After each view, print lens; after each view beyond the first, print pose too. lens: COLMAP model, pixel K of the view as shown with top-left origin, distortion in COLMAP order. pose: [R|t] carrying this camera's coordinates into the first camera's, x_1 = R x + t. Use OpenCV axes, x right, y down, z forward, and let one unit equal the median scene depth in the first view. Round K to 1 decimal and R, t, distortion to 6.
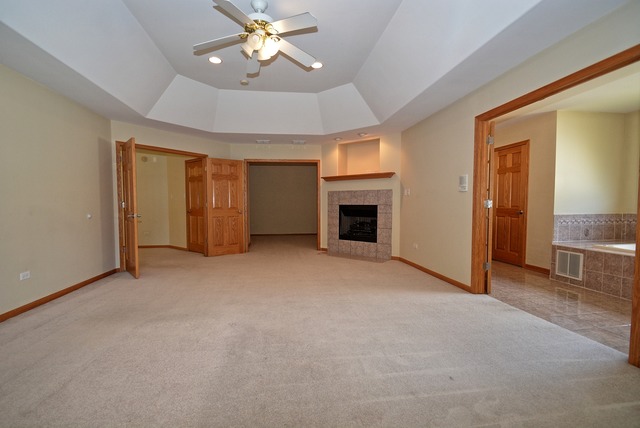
lens RADIAL K [[283.3, 0, 318.9], [0, 283.3, 218.9], [0, 0, 1]] dist [-0.001463, -0.002621]
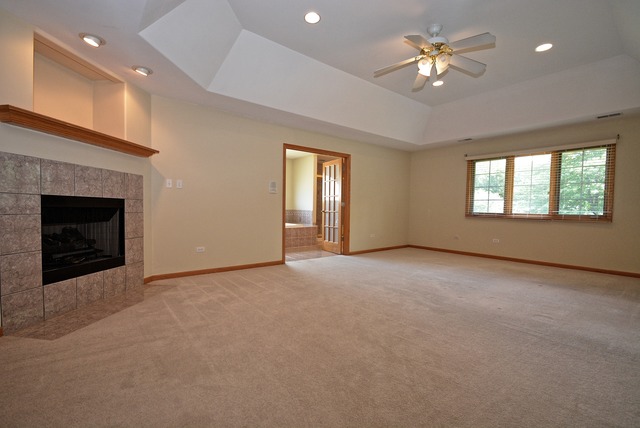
lens RADIAL K [[283.3, 0, 319.1], [0, 283.3, 216.1], [0, 0, 1]] dist [-0.001463, -0.002621]
pose [[-0.528844, -0.022361, 0.848425, -0.472141], [0.037380, 0.998069, 0.049604, -0.027274], [-0.847896, 0.057947, -0.526987, 0.935831]]
